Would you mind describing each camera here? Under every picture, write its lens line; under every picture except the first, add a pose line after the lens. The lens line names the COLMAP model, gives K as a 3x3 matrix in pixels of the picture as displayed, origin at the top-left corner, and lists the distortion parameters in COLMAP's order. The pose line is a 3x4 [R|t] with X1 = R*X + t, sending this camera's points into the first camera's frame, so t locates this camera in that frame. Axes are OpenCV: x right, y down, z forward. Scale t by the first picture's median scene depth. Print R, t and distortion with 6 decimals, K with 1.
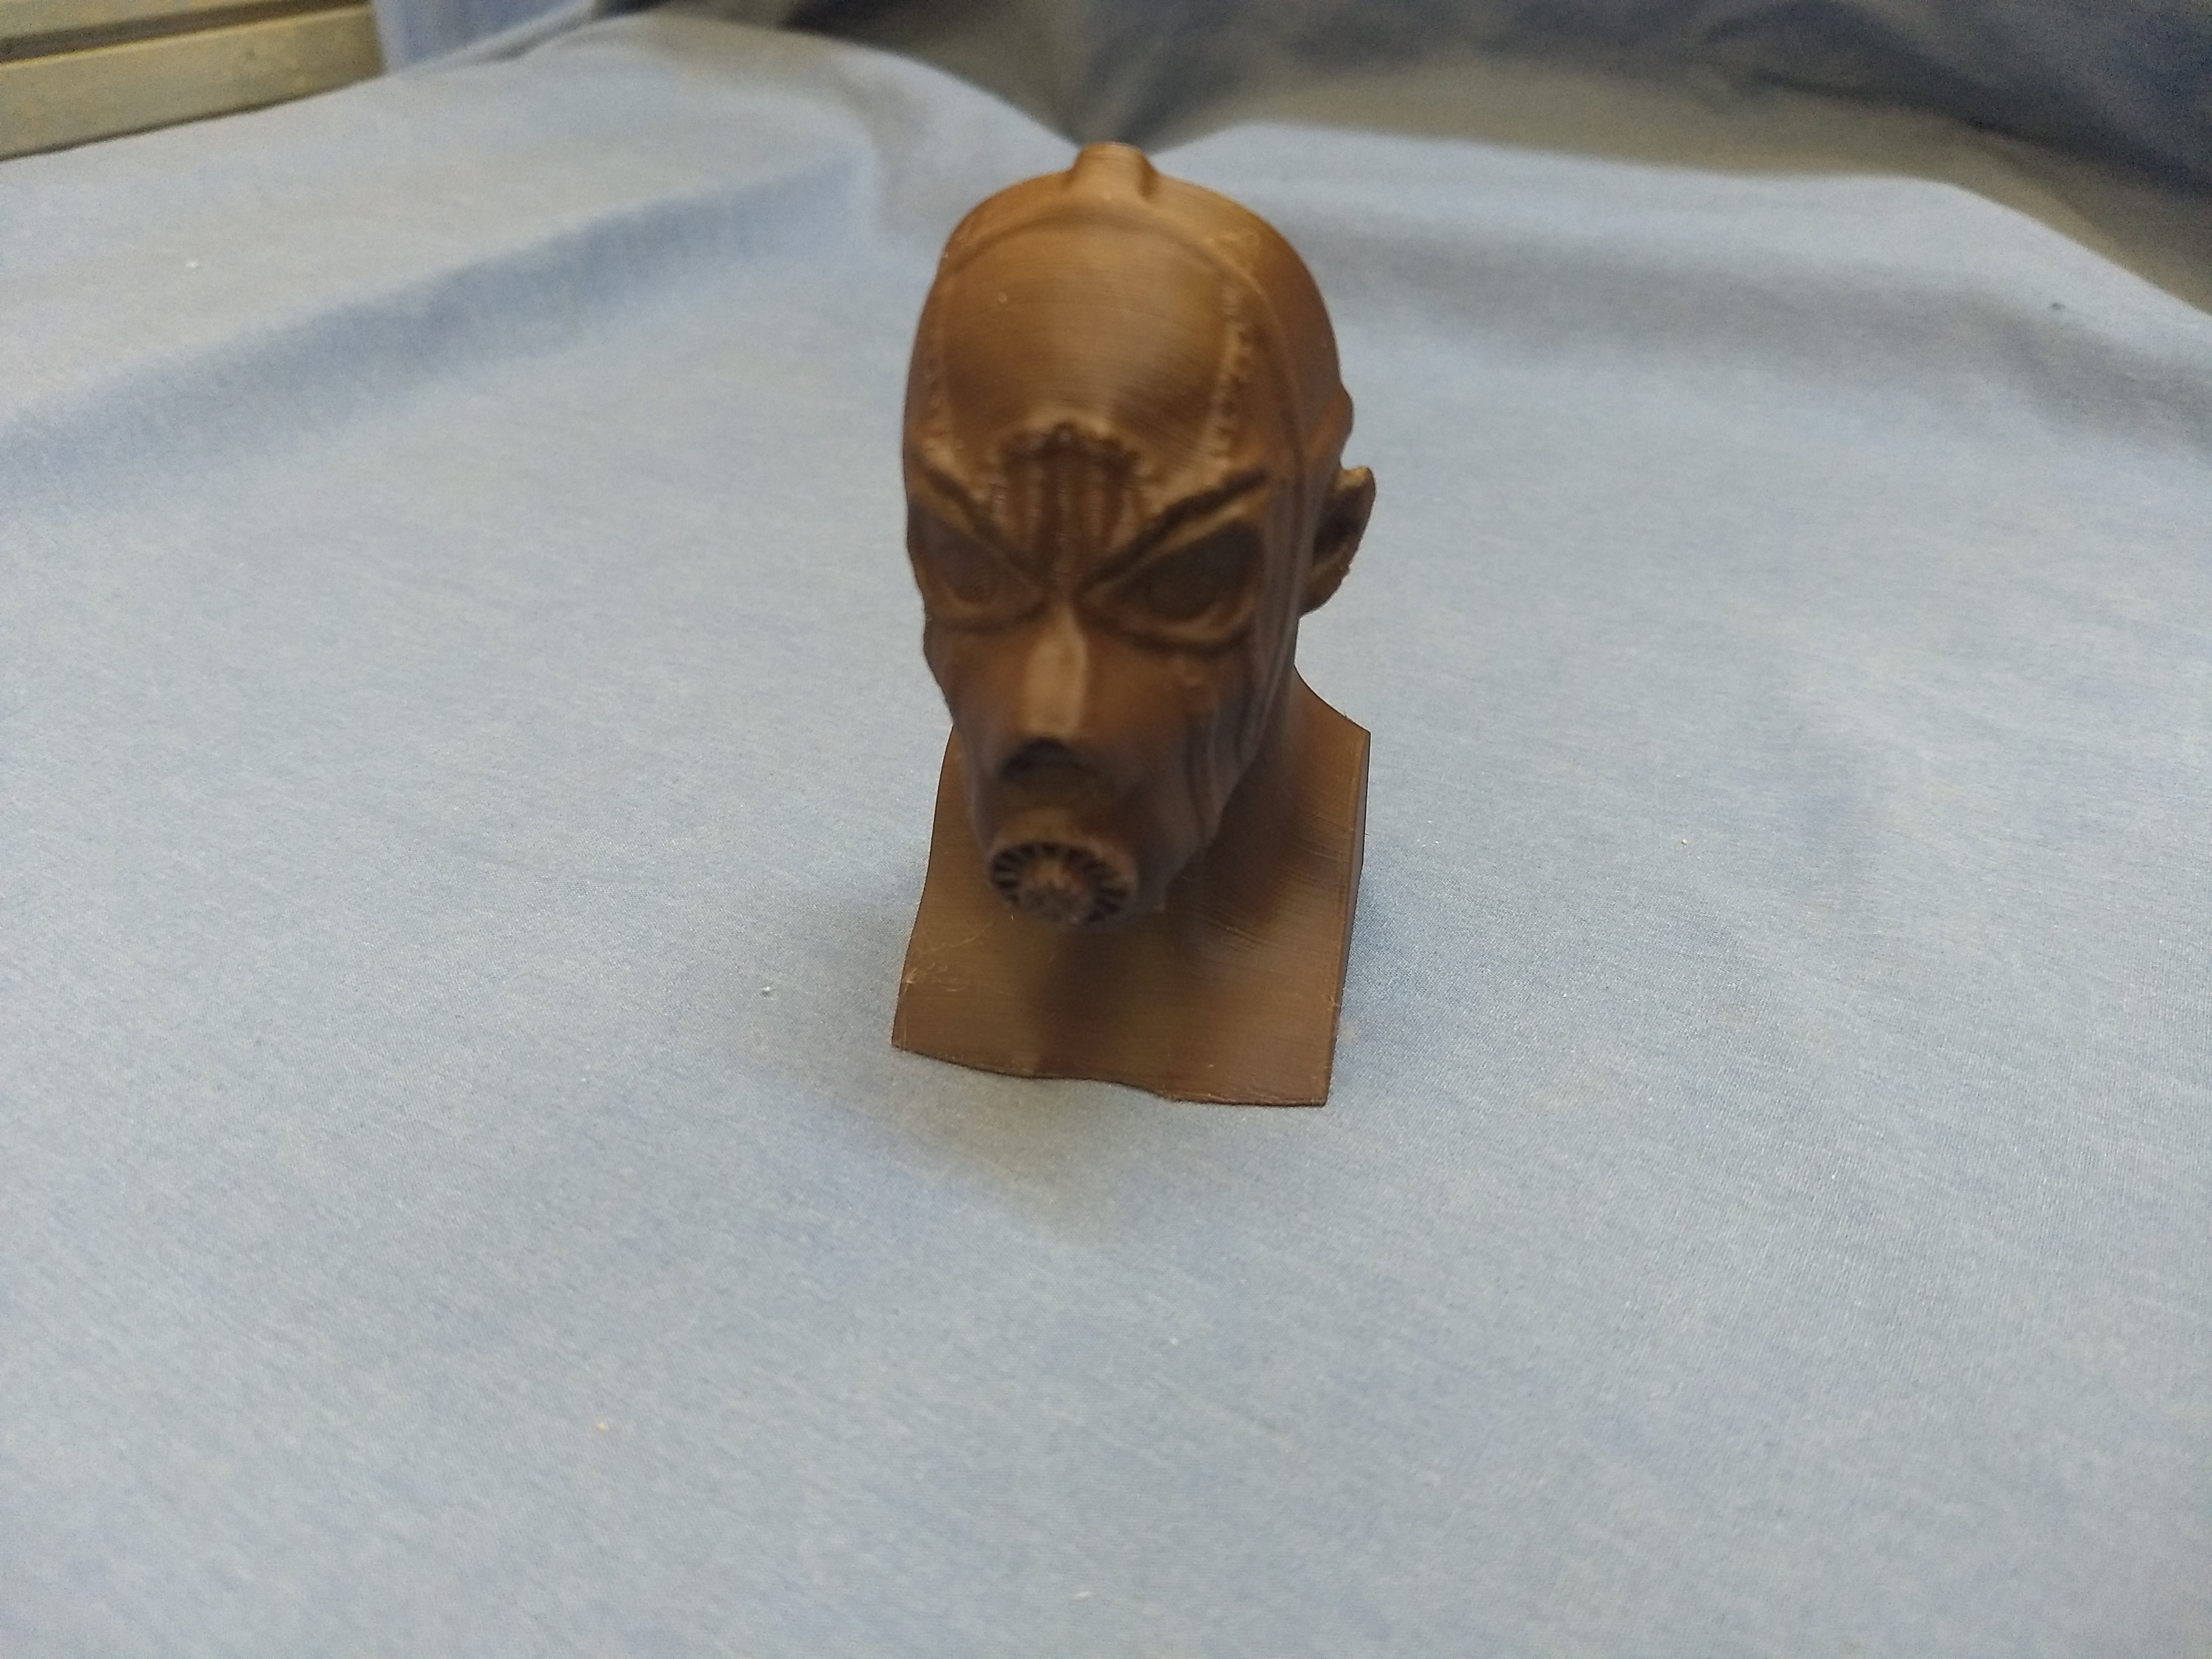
lens RADIAL K [[1808.3, 0, 1110.3], [0, 1808.3, 782.9], [0, 0, 1]] dist [0.166389, -0.373477]
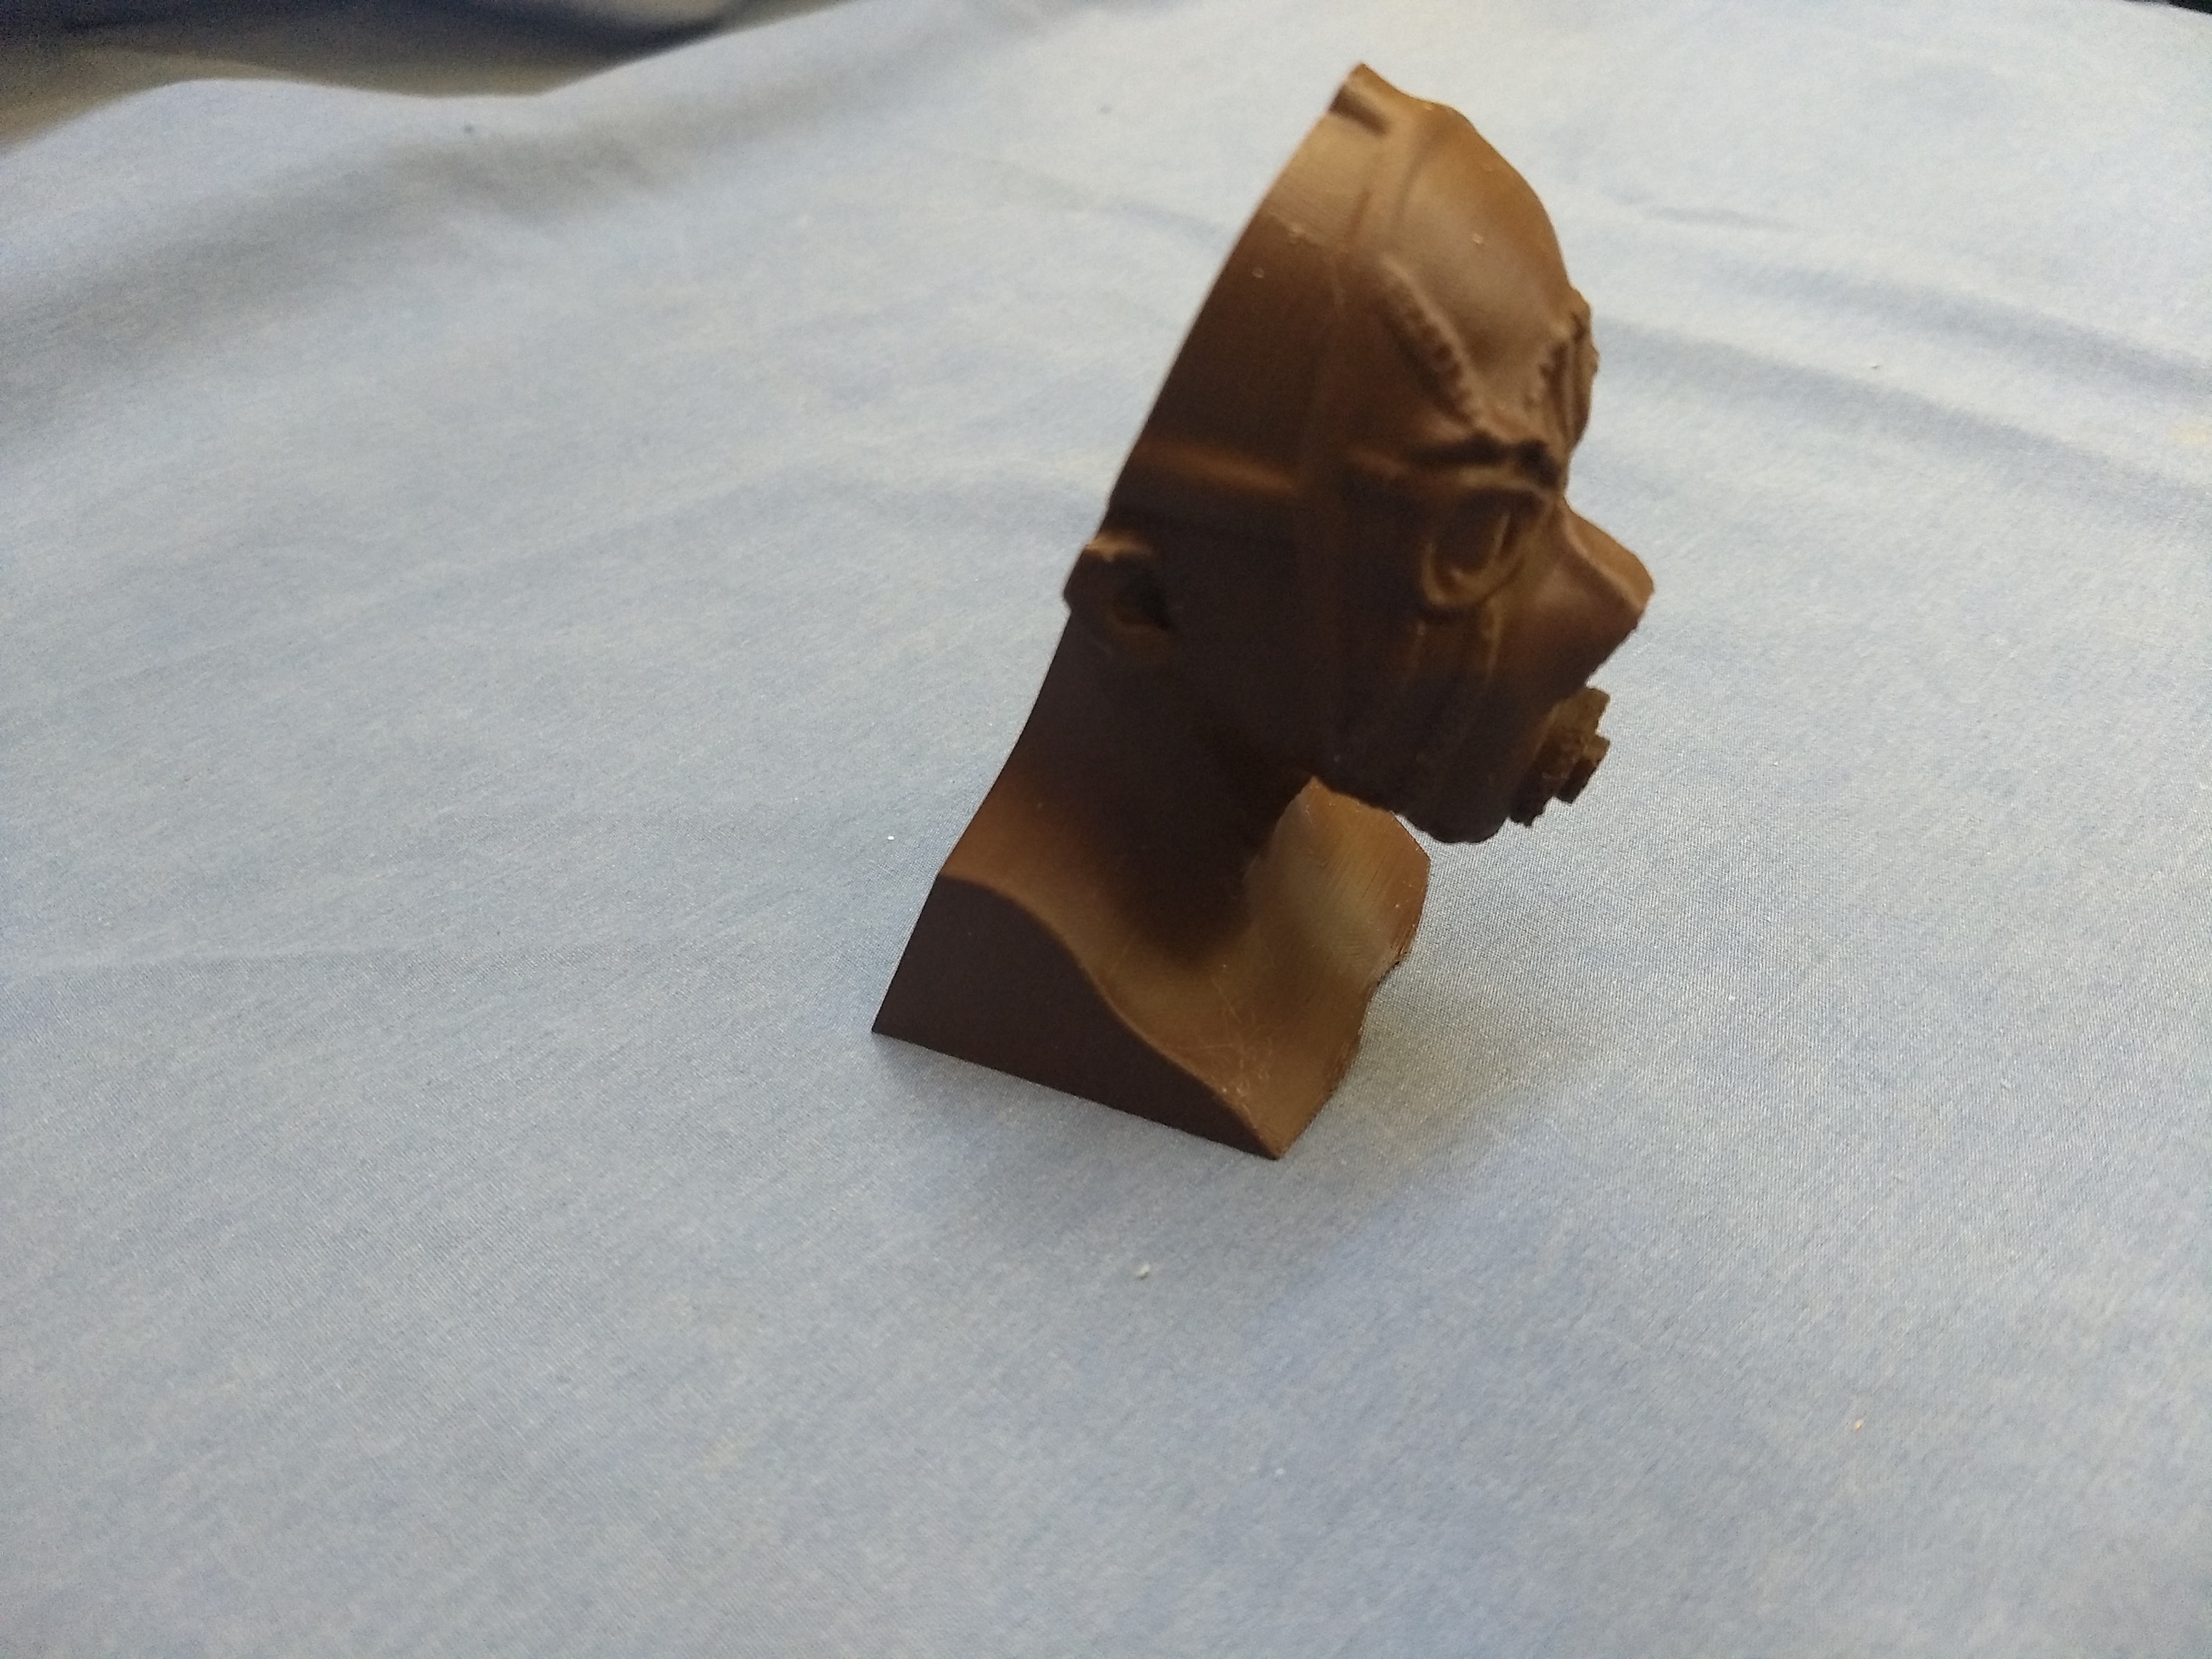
lens RADIAL K [[1808.3, 0, 1110.3], [0, 1808.3, 782.9], [0, 0, 1]] dist [0.166389, -0.373477]
pose [[0.233010, -0.602641, 0.763237, -0.718547], [0.543769, 0.731420, 0.411510, -0.403225], [-0.806239, 0.319139, 0.498126, 0.587413]]
